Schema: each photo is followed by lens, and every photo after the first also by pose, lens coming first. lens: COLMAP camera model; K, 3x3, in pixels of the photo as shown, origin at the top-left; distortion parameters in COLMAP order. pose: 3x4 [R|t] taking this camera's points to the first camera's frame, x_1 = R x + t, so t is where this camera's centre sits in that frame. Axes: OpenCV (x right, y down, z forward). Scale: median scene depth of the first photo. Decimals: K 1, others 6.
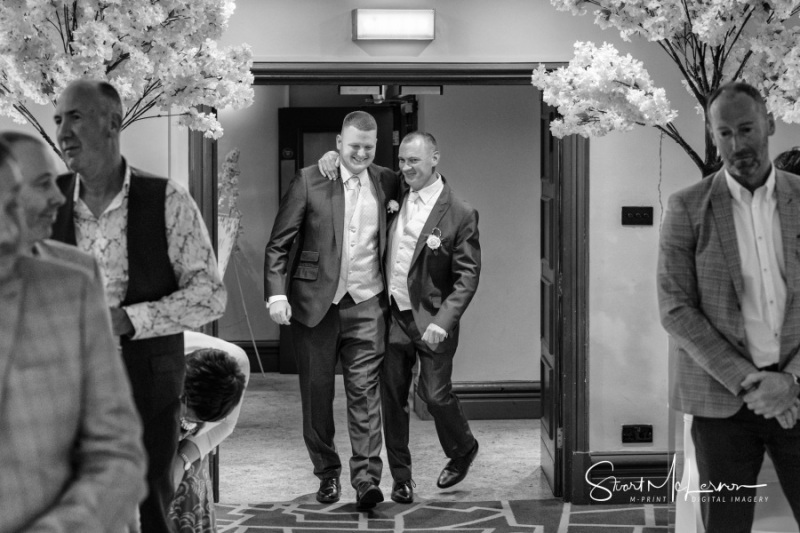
lens RADIAL K [[2490.1, 0, 400.9], [0, 2490.1, 268.3], [0, 0, 1]] dist [-0.363780, 0.000000]
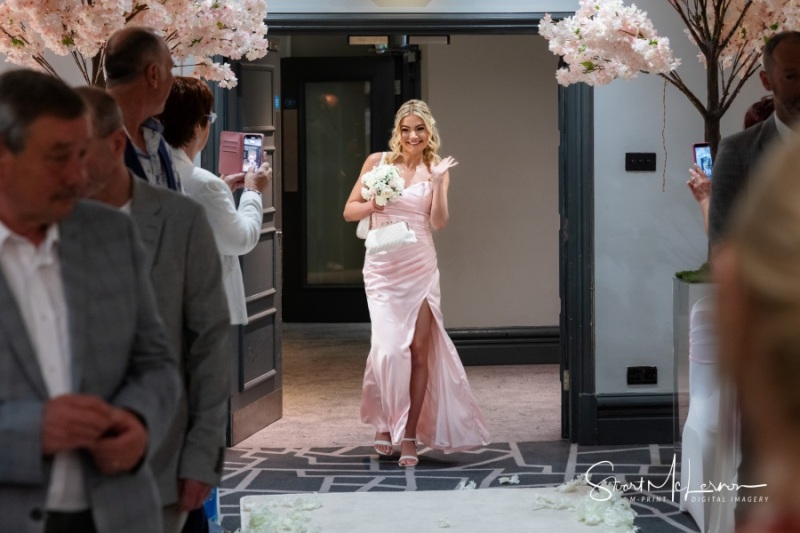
lens RADIAL K [[2960.5, 0, 399.4], [0, 2960.5, 265.2], [0, 0, 1]] dist [-0.458629, 0.000000]
pose [[0.999536, -0.006299, 0.029815, -0.041368], [0.006109, 0.999960, 0.006476, 0.013177], [-0.029855, -0.006290, 0.999534, -0.215943]]
